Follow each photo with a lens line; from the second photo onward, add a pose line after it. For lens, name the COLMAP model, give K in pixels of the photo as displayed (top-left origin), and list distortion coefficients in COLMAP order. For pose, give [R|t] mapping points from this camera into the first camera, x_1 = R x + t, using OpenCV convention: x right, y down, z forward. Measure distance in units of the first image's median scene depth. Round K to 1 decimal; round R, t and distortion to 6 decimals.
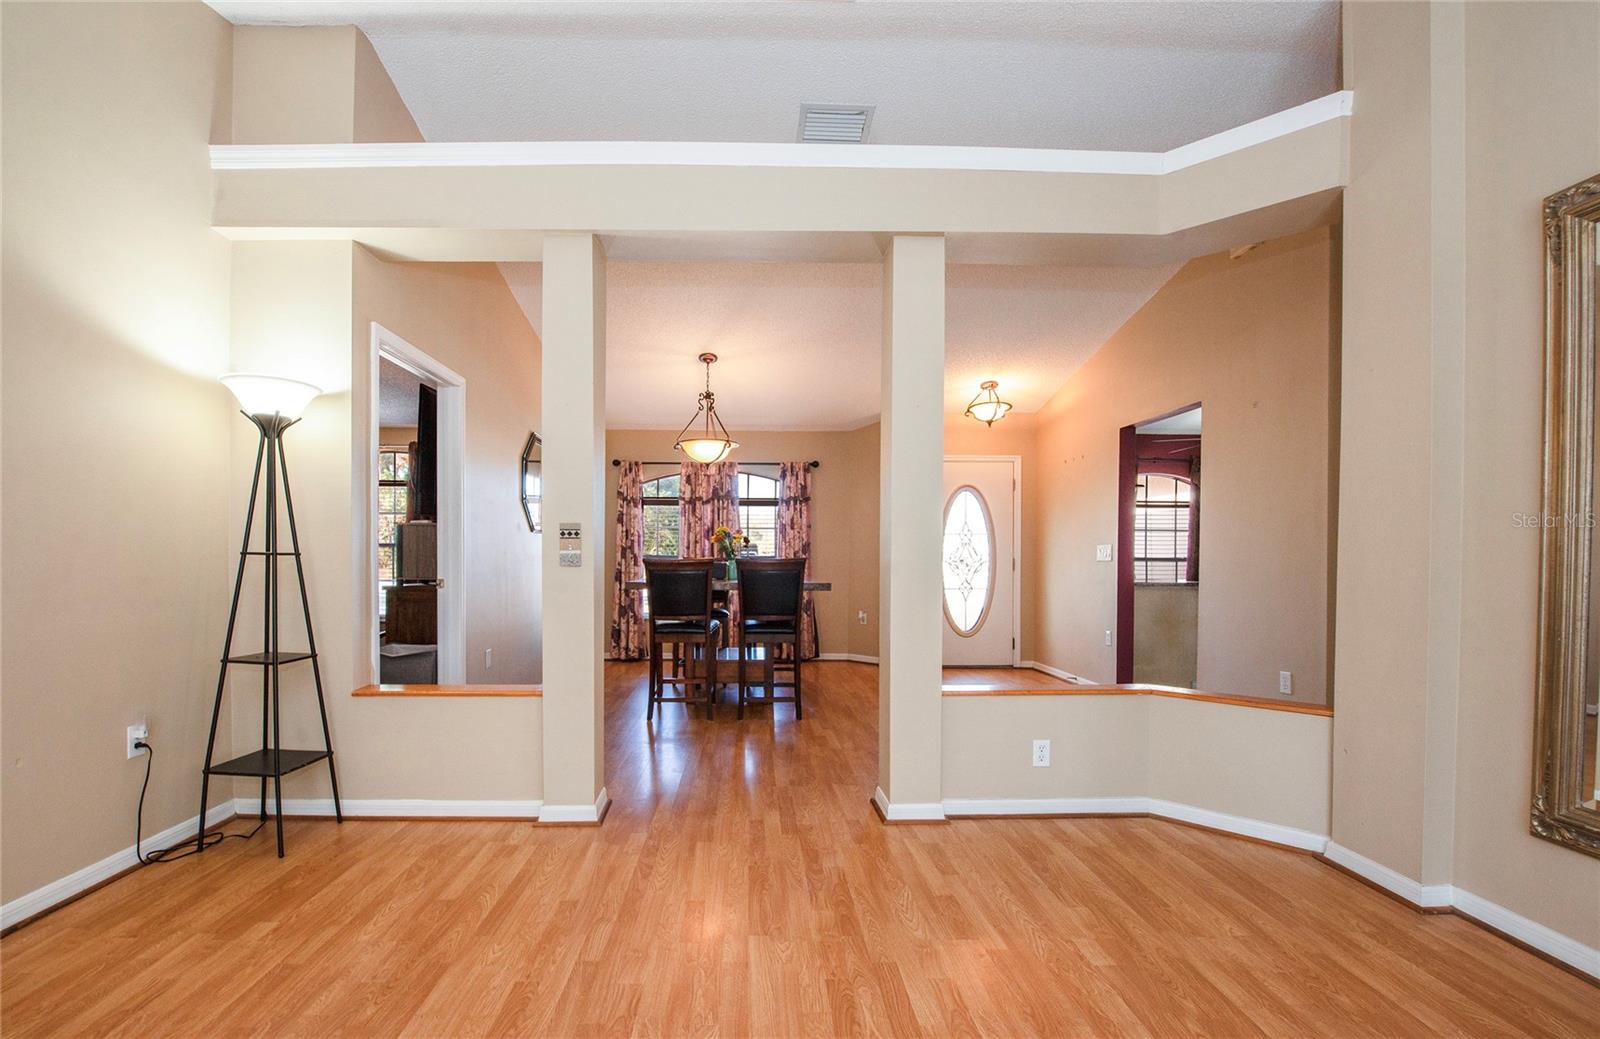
lens RADIAL K [[674.9, 0, 771.9], [0, 674.9, 570.1], [0, 0, 1]] dist [-0.012062, -0.002794]
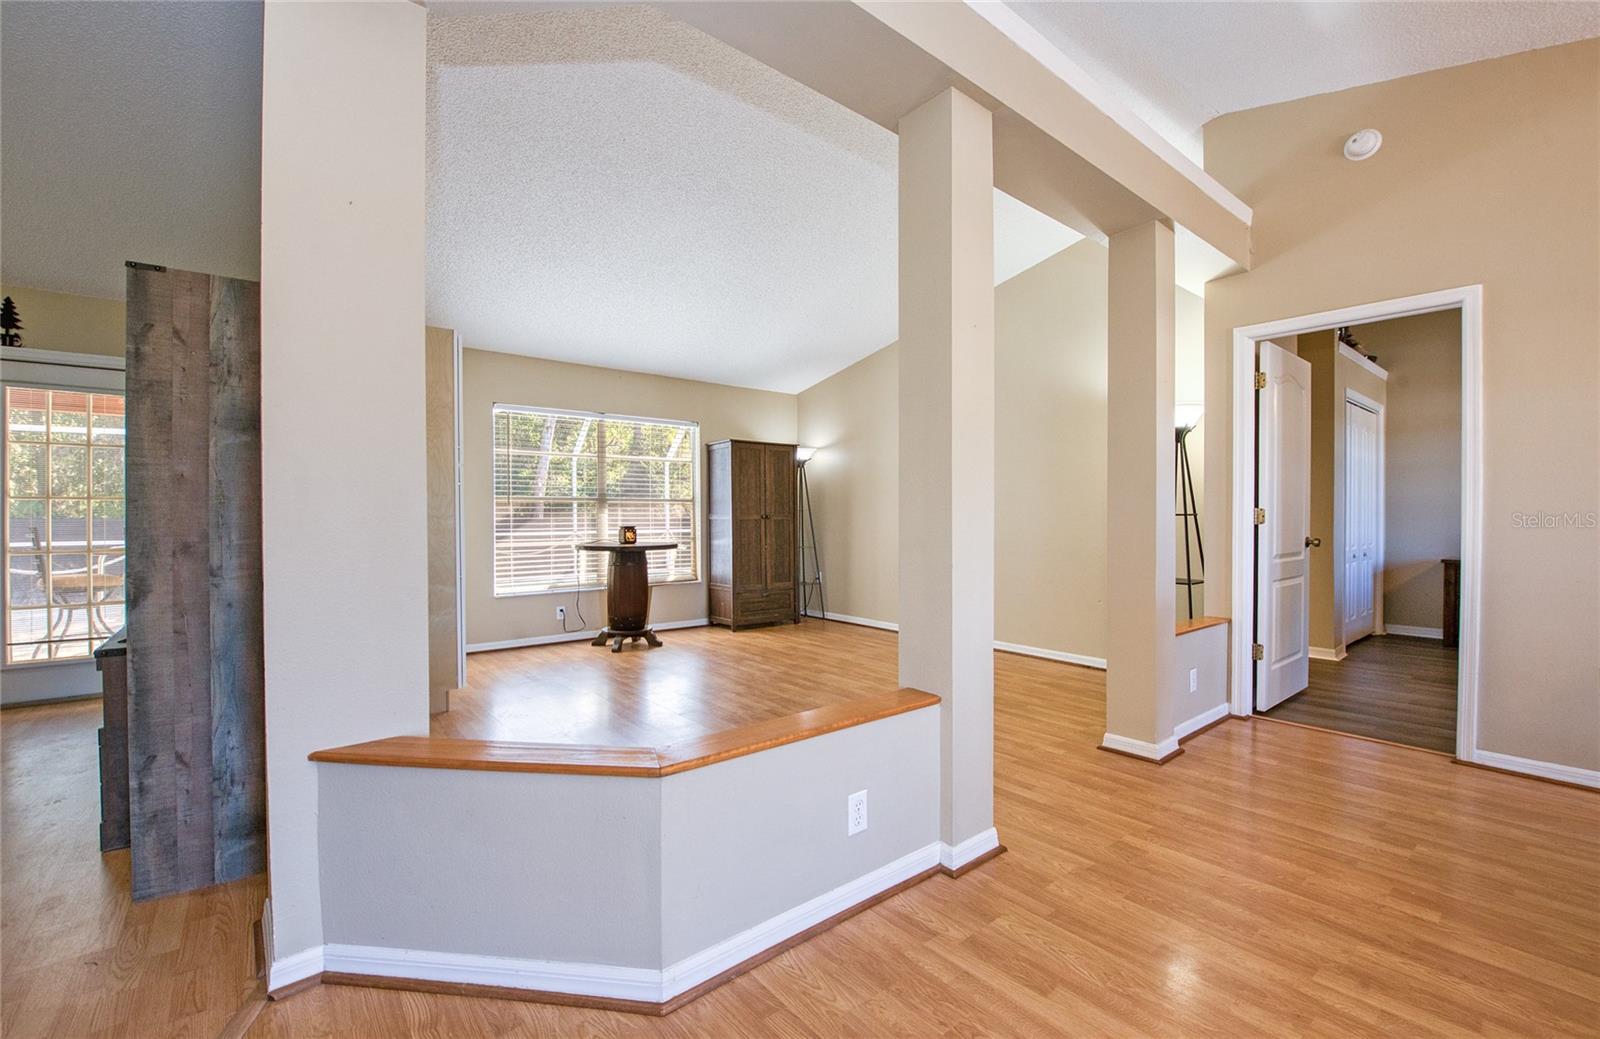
lens RADIAL K [[674.9, 0, 804.6], [0, 674.9, 516.3], [0, 0, 1]] dist [-0.012062, -0.002794]
pose [[-0.796121, -0.002829, -0.605131, 0.894249], [-0.016950, 0.999701, 0.017627, -0.034475], [0.604900, 0.024290, -0.795931, 1.689190]]
